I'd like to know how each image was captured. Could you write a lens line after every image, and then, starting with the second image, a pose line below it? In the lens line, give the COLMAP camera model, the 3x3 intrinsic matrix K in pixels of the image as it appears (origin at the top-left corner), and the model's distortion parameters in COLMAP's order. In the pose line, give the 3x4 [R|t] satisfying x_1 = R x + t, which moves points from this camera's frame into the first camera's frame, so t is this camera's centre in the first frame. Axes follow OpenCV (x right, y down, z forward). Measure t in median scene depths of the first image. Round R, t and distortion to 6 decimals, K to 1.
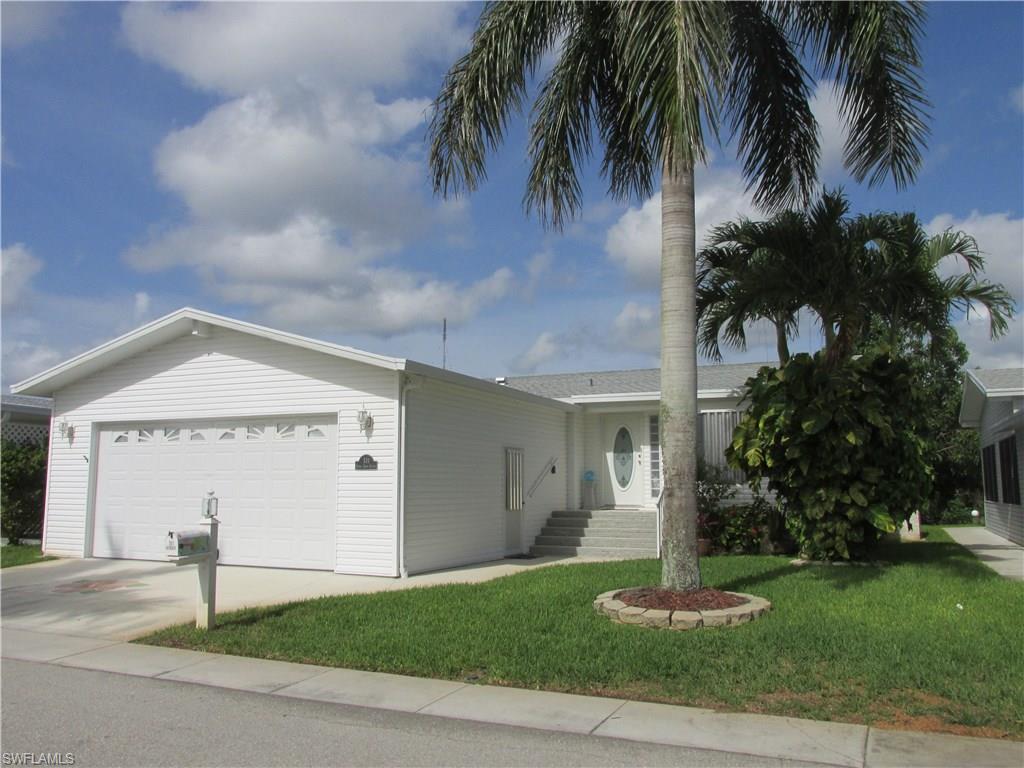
lens RADIAL K [[806.7, 0, 512.0], [0, 806.7, 384.0], [0, 0, 1]] dist [-0.046440, -0.002452]
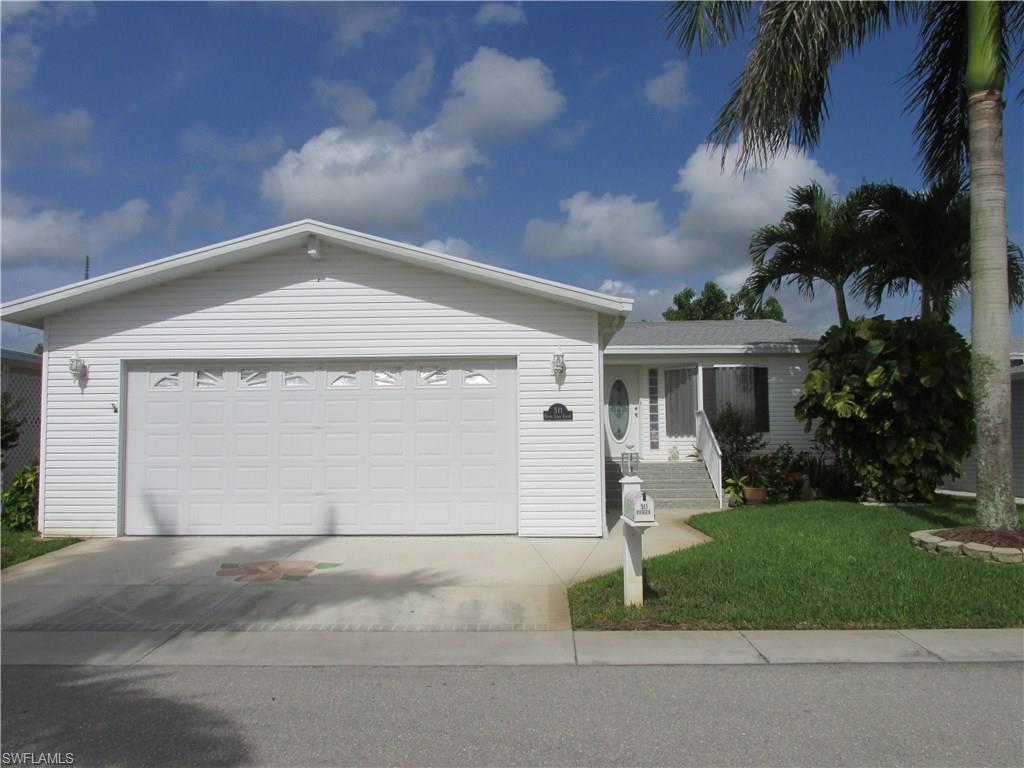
lens RADIAL K [[806.7, 0, 512.0], [0, 806.7, 384.0], [0, 0, 1]] dist [-0.046440, -0.002452]
pose [[0.930905, 0.017551, 0.364838, -0.473662], [-0.037701, 0.998127, 0.048179, 0.020940], [-0.363310, -0.058605, 0.929823, 0.157937]]
